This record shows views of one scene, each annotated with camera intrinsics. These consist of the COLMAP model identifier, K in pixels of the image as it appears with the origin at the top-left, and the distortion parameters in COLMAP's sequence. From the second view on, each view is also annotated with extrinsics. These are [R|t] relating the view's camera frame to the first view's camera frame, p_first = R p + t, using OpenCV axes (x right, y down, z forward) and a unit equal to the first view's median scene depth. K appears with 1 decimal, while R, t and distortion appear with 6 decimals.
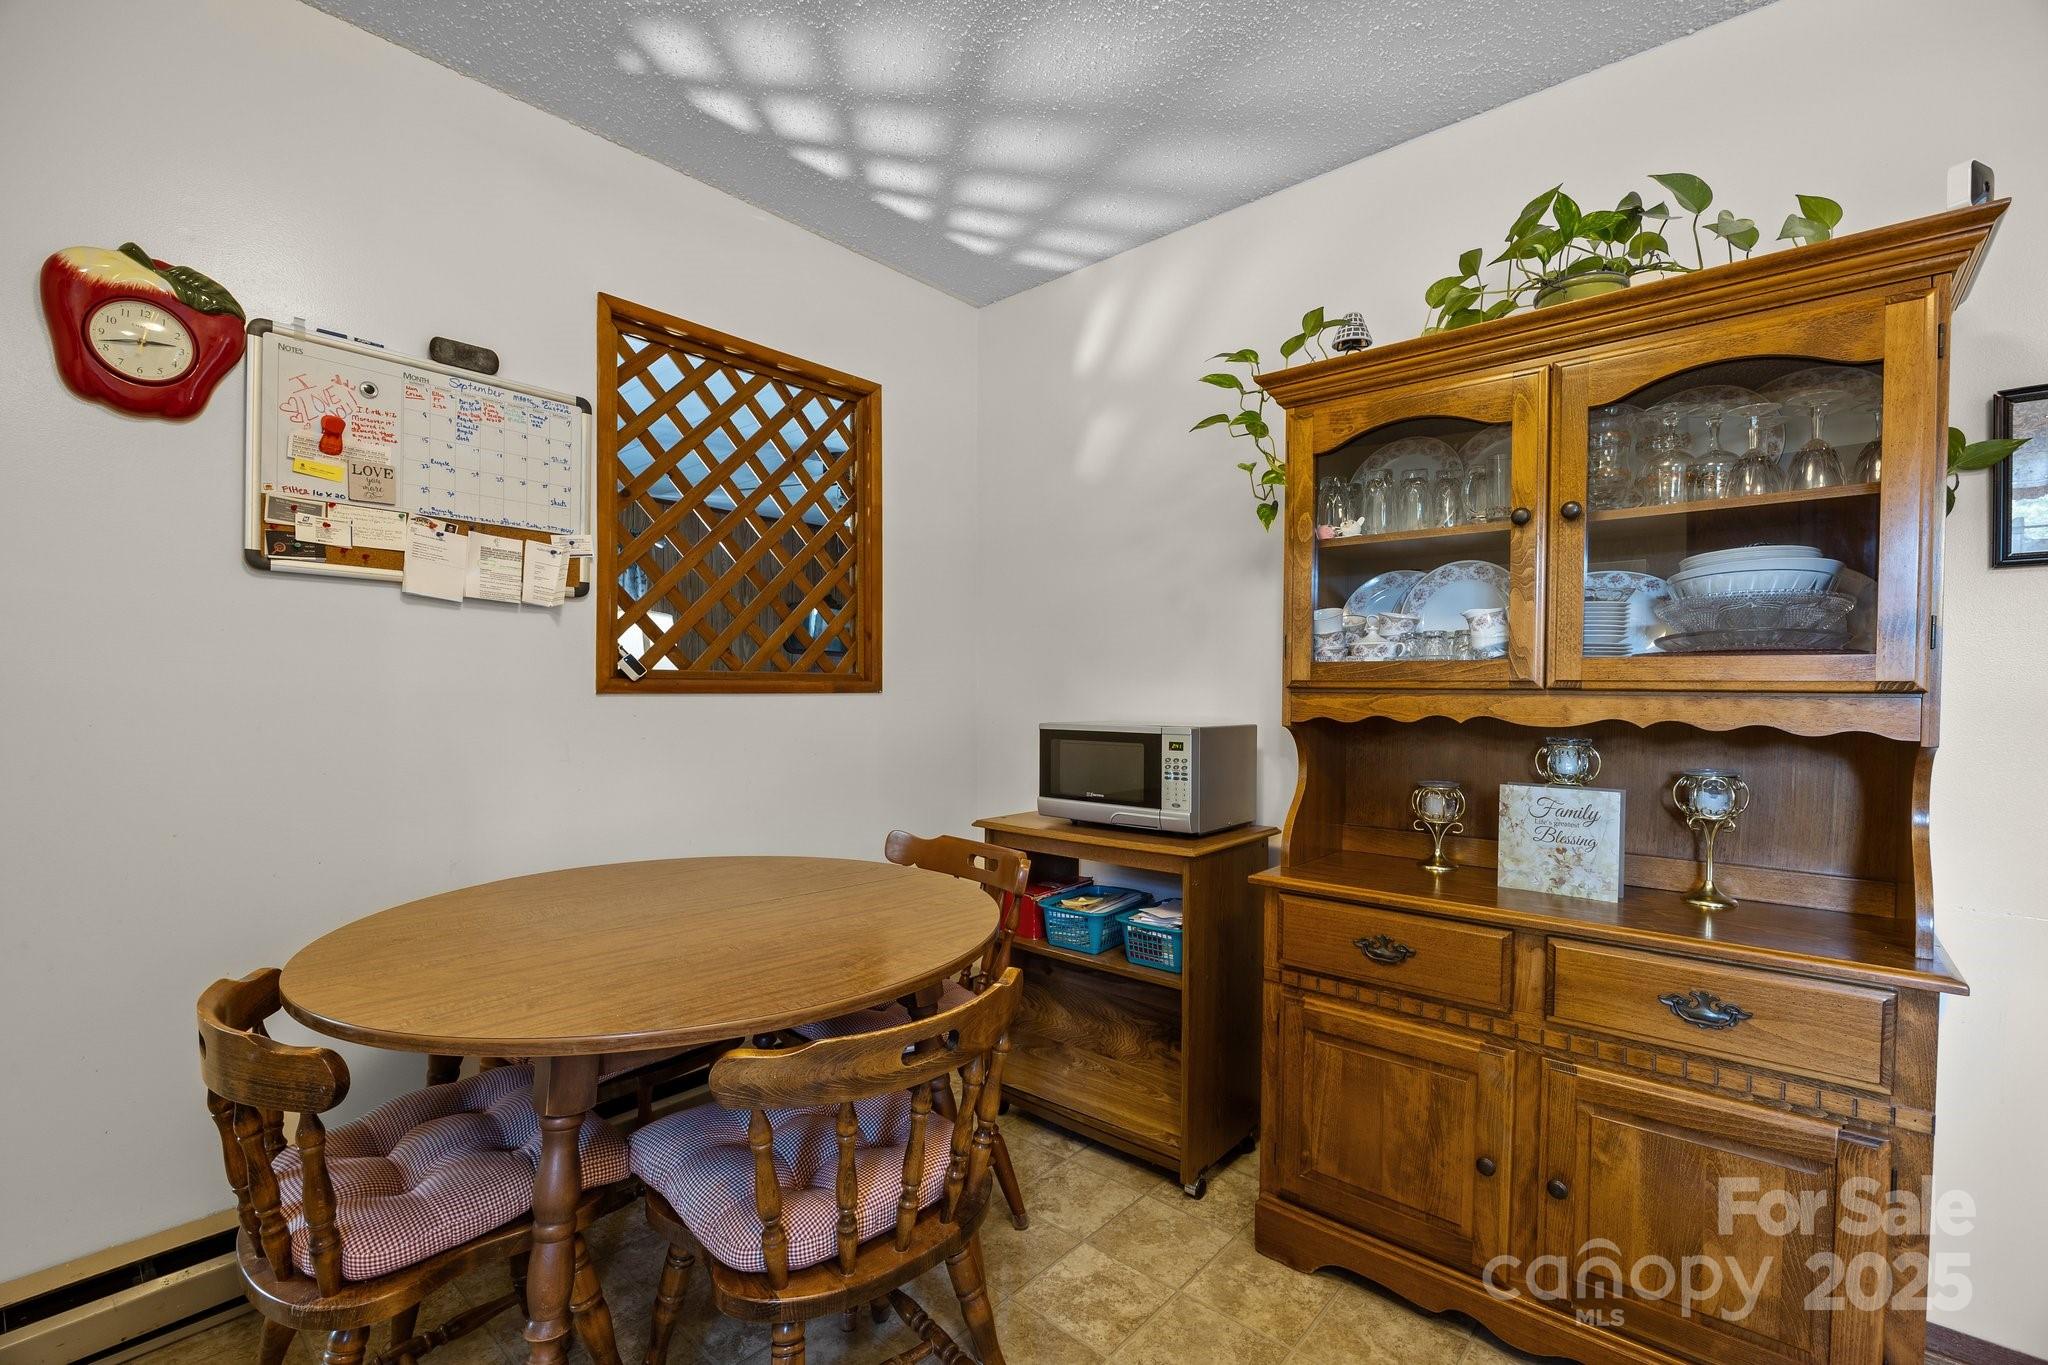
lens RADIAL K [[877.7, 0, 1021.7], [0, 877.7, 700.7], [0, 0, 1]] dist [-0.040102, 0.008185]
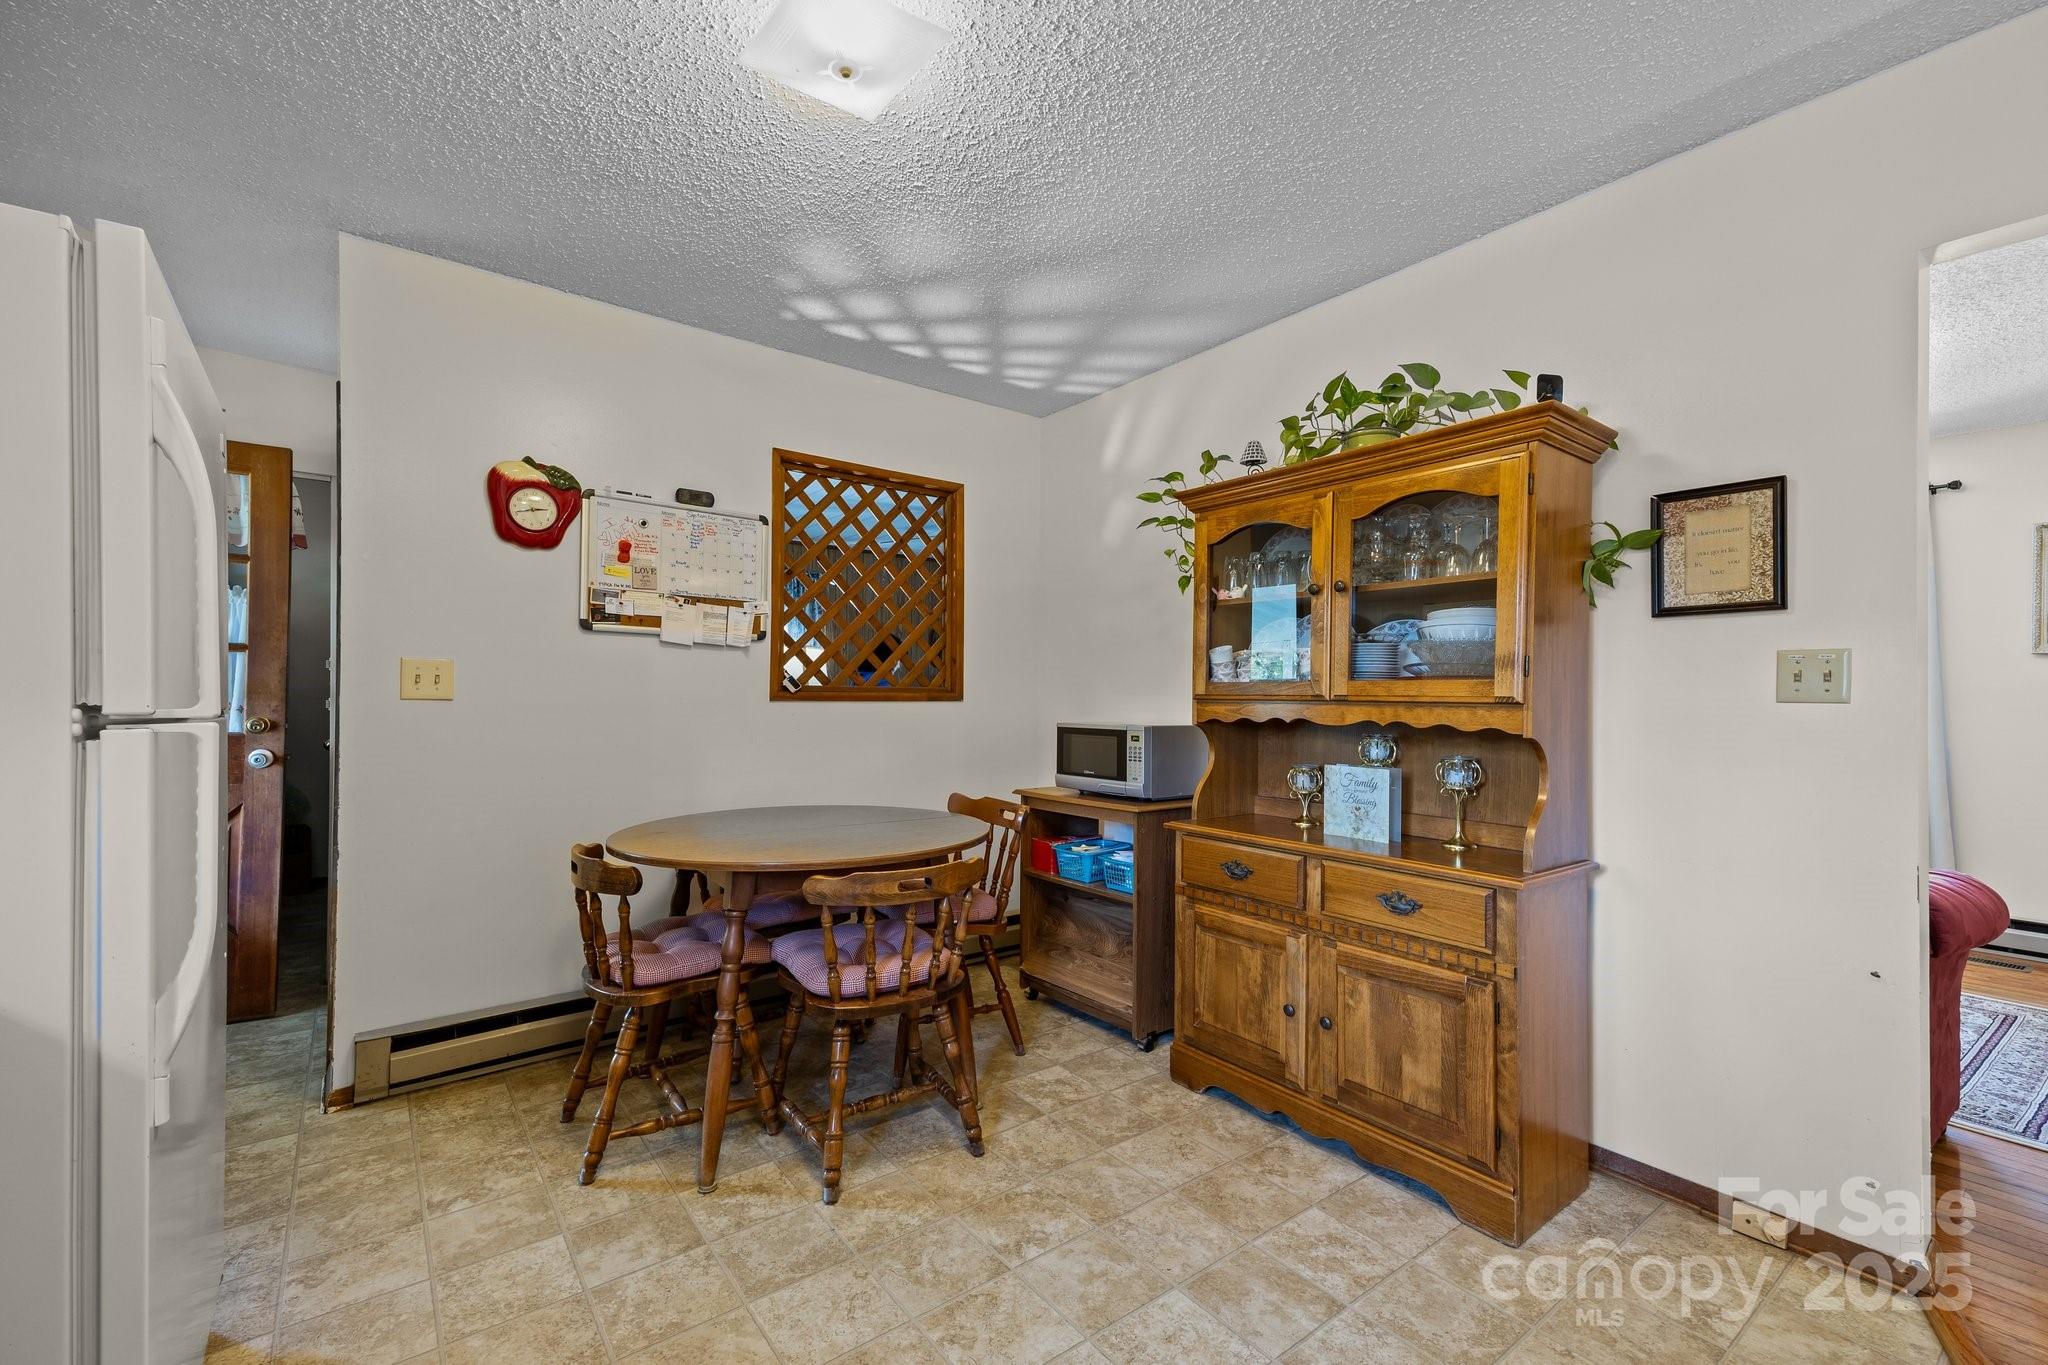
lens RADIAL K [[857.4, 0, 1024.0], [0, 857.4, 682.5], [0, 0, 1]] dist [0.001513, 0.000067]
pose [[0.981333, 0.000472, -0.192314, 0.306716], [-0.006542, 0.999500, -0.030931, 0.004477], [0.192203, 0.031611, 0.980846, -0.512102]]
